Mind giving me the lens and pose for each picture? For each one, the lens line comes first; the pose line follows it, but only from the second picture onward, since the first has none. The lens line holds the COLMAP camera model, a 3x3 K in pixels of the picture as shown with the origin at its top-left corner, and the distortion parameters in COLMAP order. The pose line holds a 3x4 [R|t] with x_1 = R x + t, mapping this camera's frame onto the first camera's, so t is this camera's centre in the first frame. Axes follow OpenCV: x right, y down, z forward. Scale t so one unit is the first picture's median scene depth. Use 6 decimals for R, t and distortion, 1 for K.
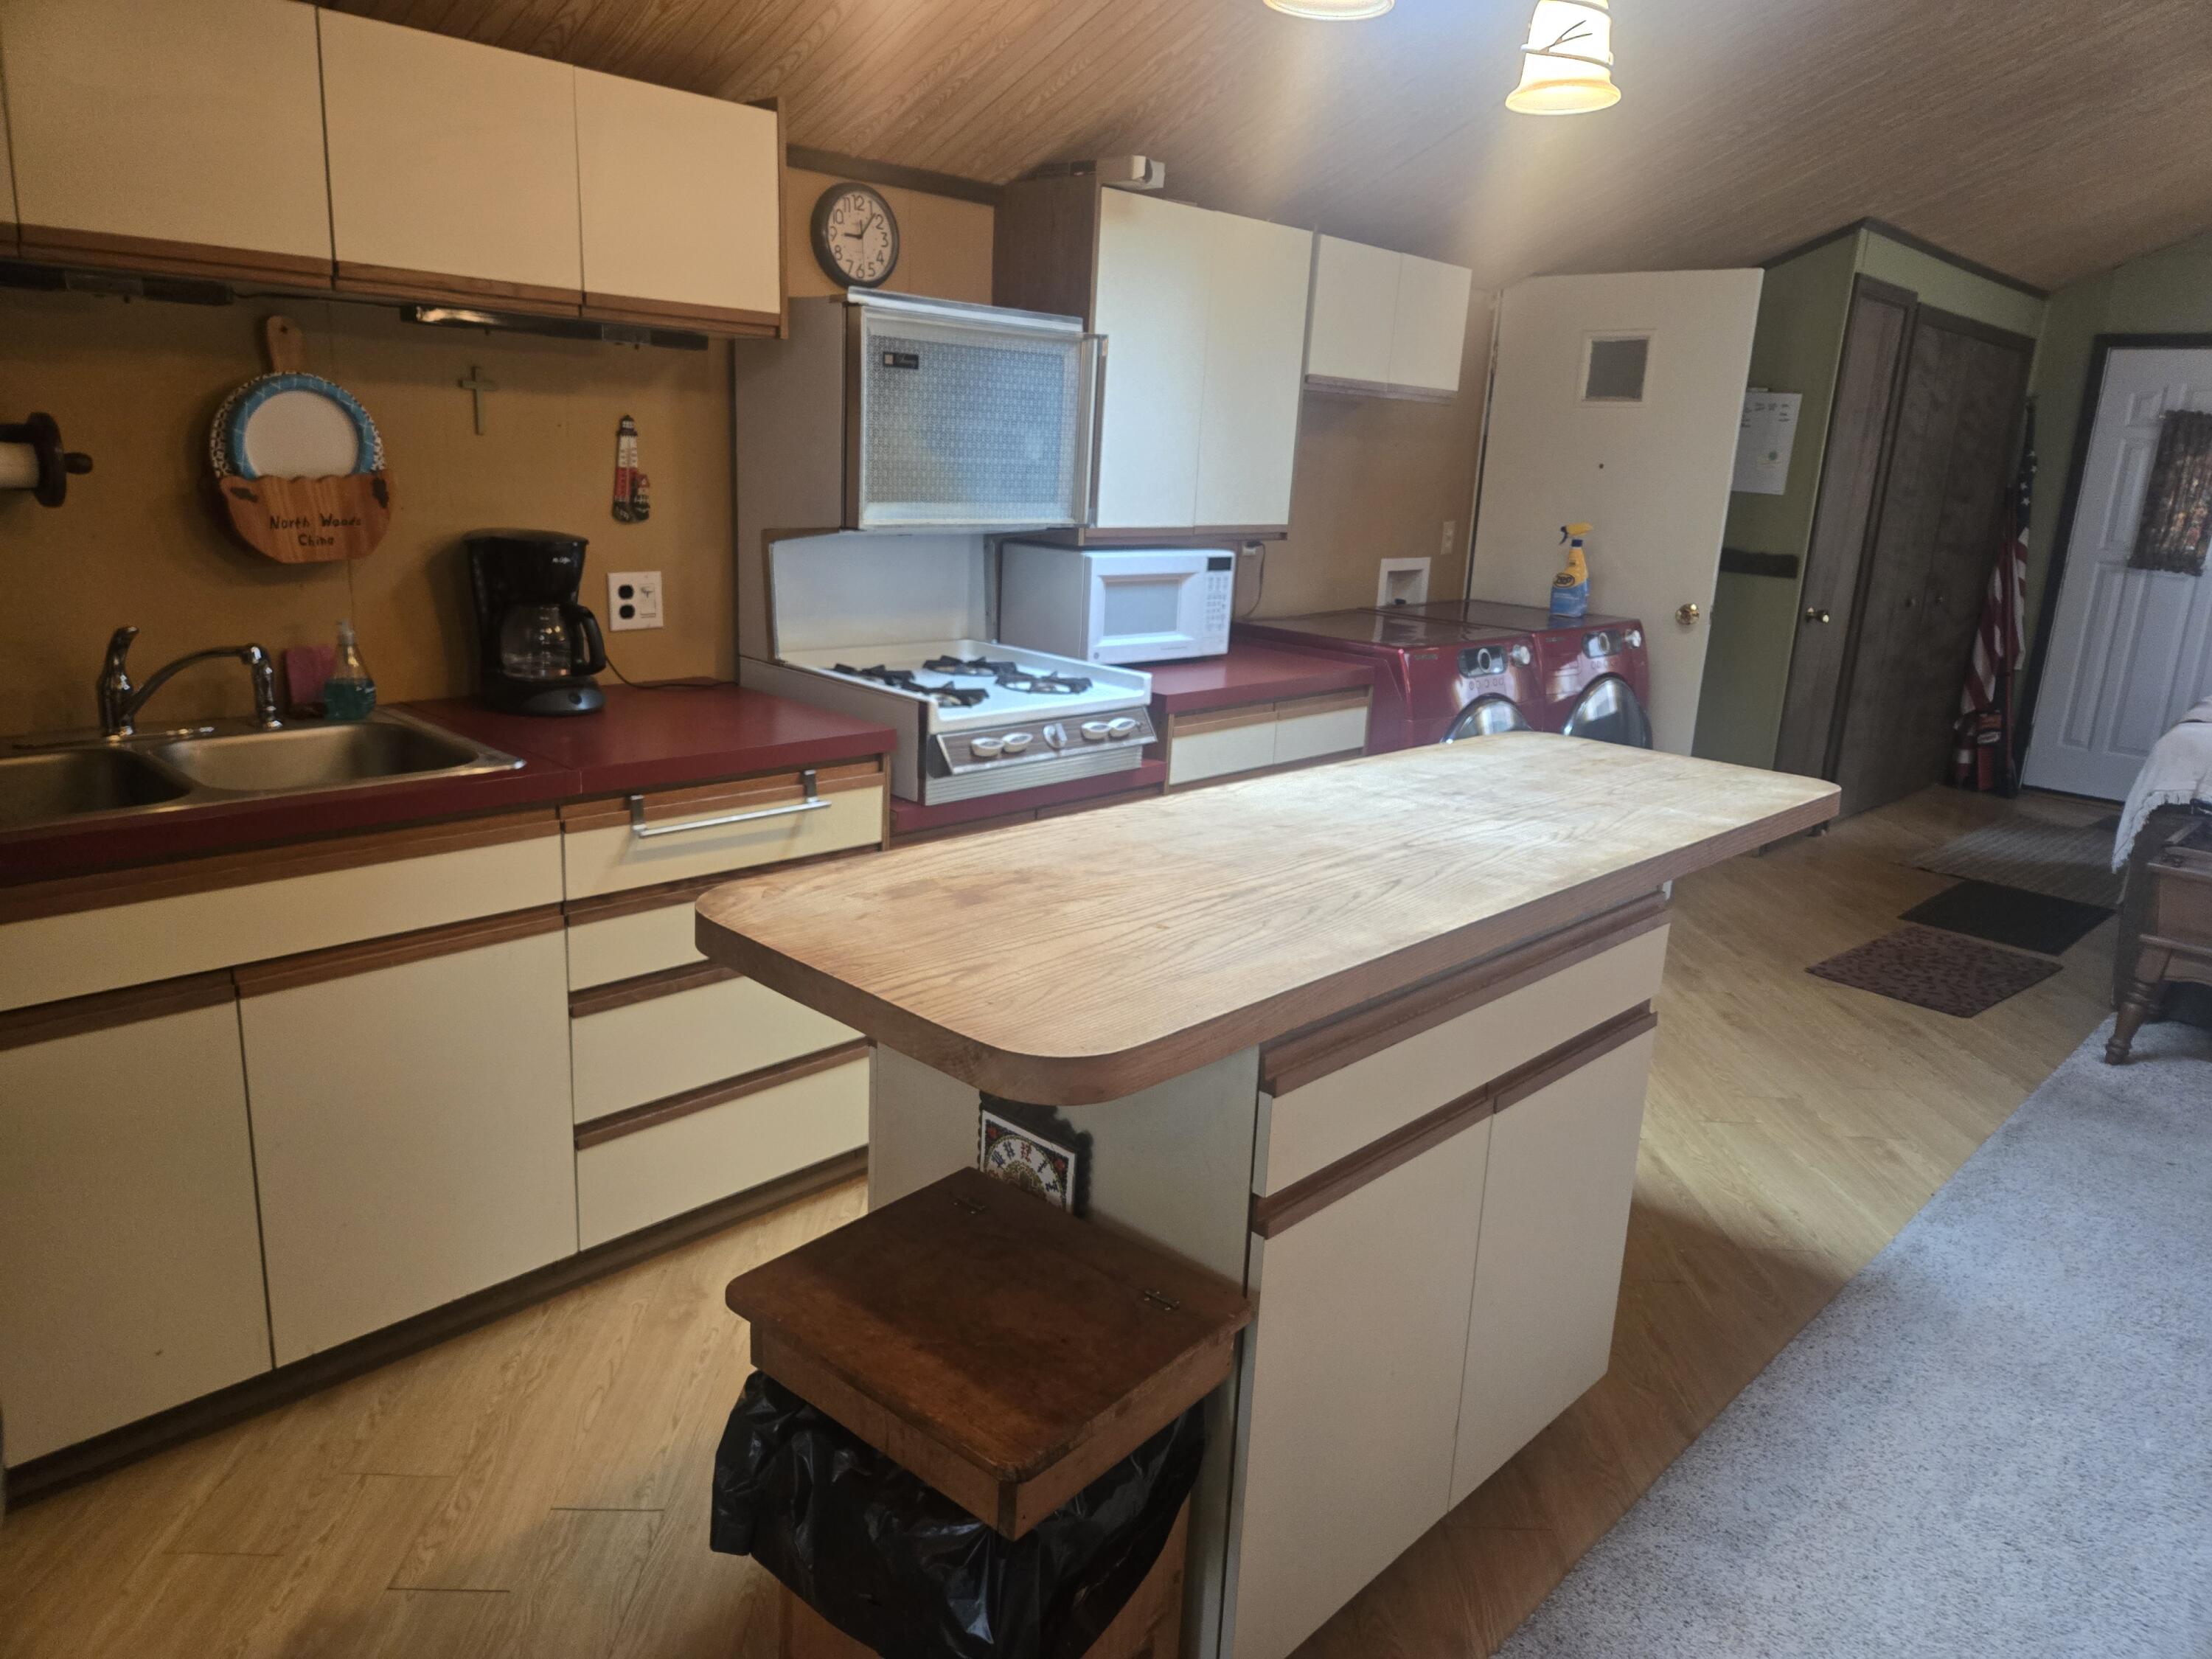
lens RADIAL K [[1486.6, 0, 1108.4], [0, 1486.6, 820.0], [0, 0, 1]] dist [0.066977, -0.060615]
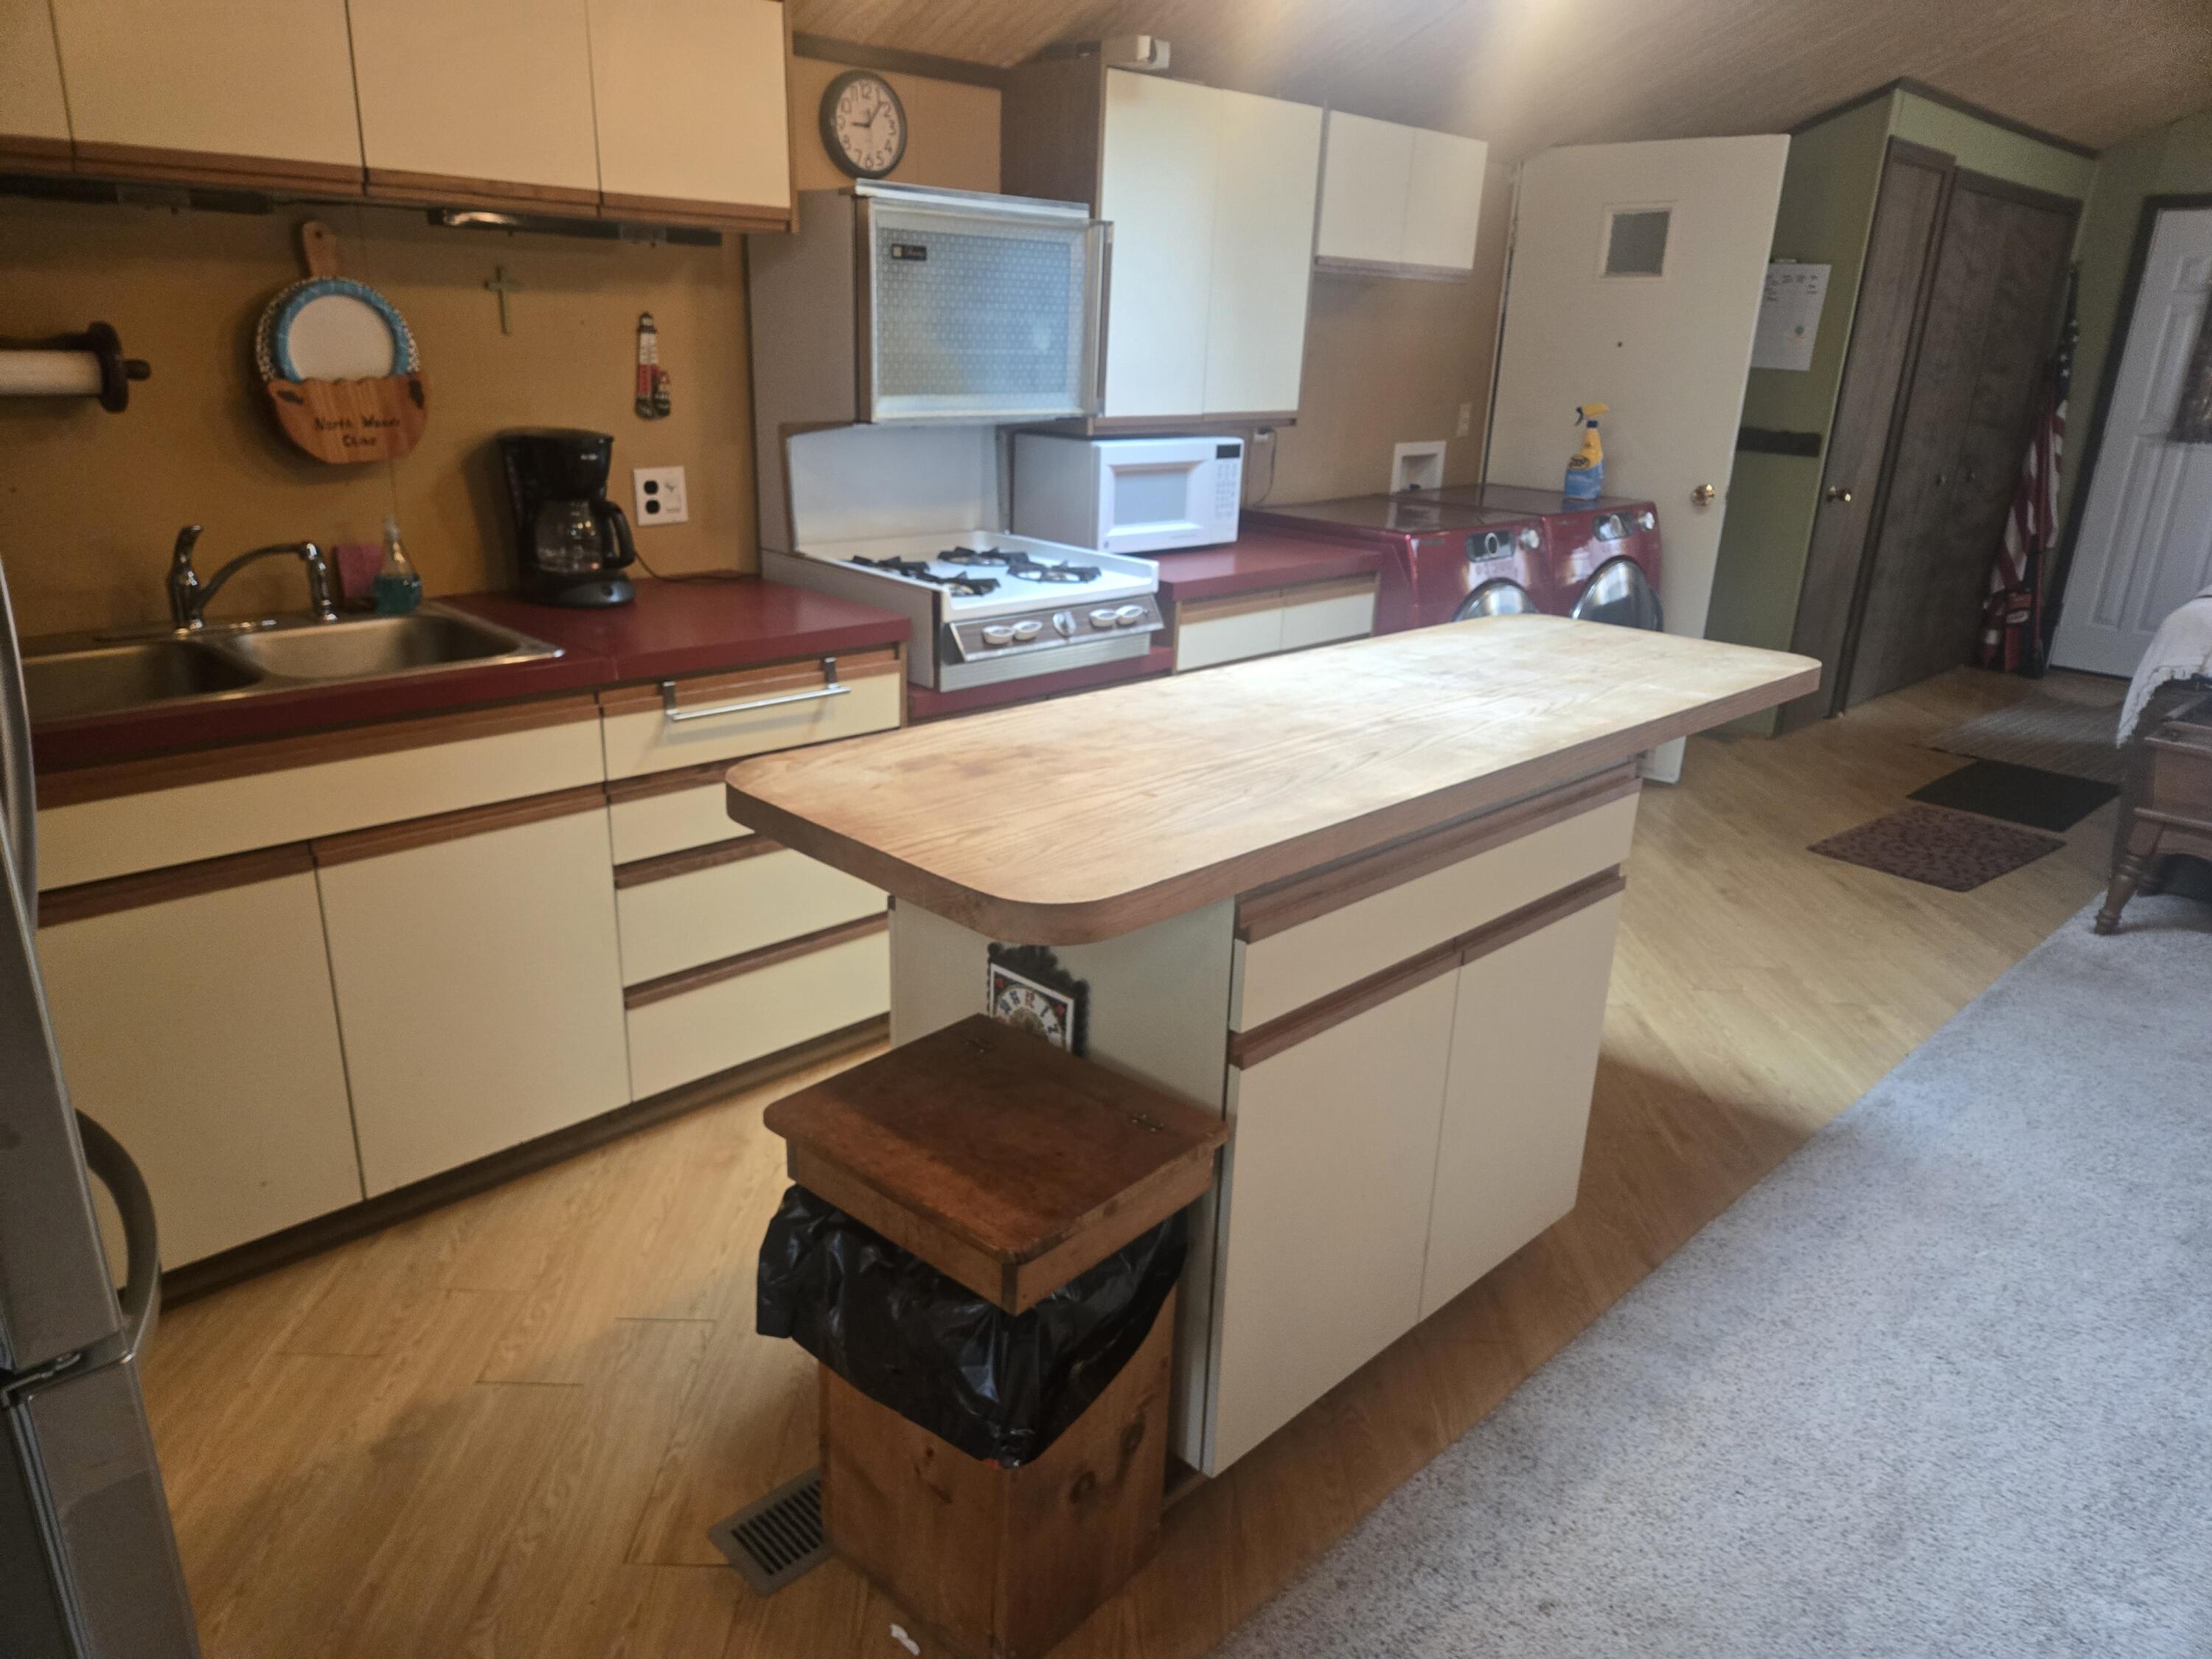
lens RADIAL K [[1486.6, 0, 1094.2], [0, 1486.6, 843.5], [0, 0, 1]] dist [0.066977, -0.060615]
pose [[0.999548, -0.006379, -0.029364, 0.015041], [0.008877, 0.996279, 0.085729, 0.007906], [0.028708, -0.085951, 0.995886, -0.051105]]
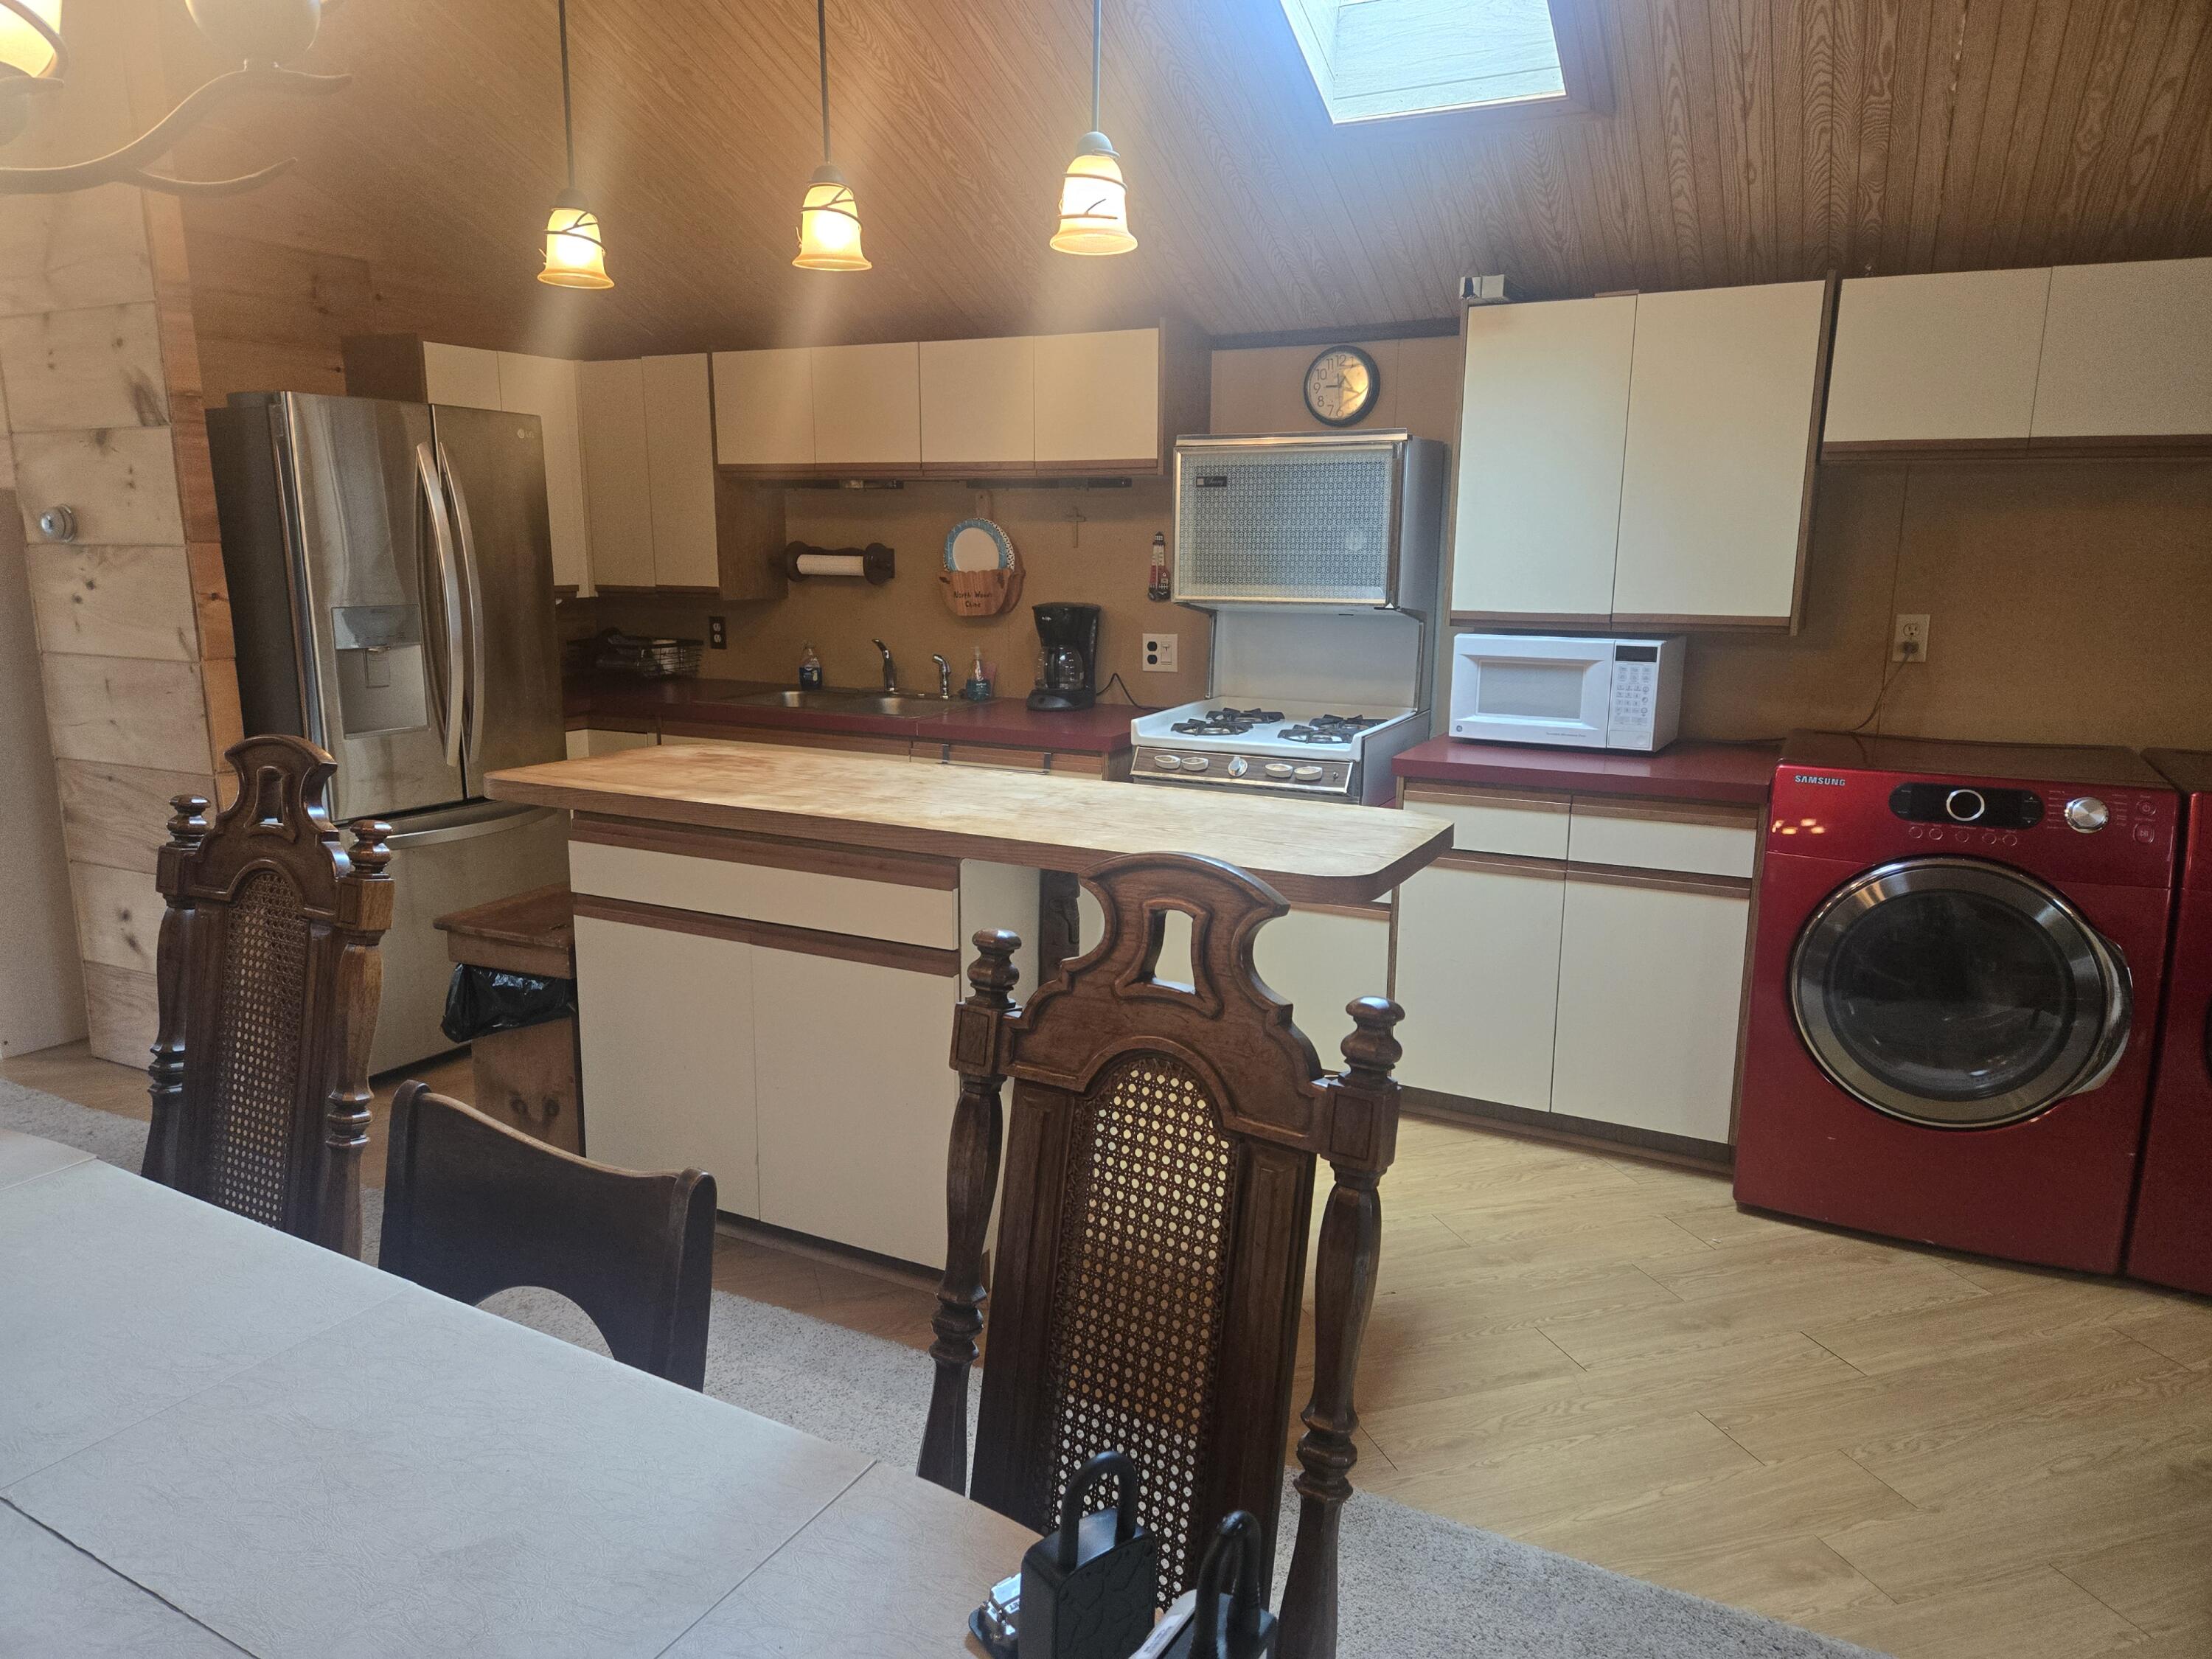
lens RADIAL K [[1486.6, 0, 1105.8], [0, 1486.6, 836.3], [0, 0, 1]] dist [0.066977, -0.060615]
pose [[0.282045, 0.146083, -0.948214, 1.179249], [-0.227946, 0.970242, 0.081674, -0.080304], [0.931929, 0.193106, 0.306951, 0.549197]]
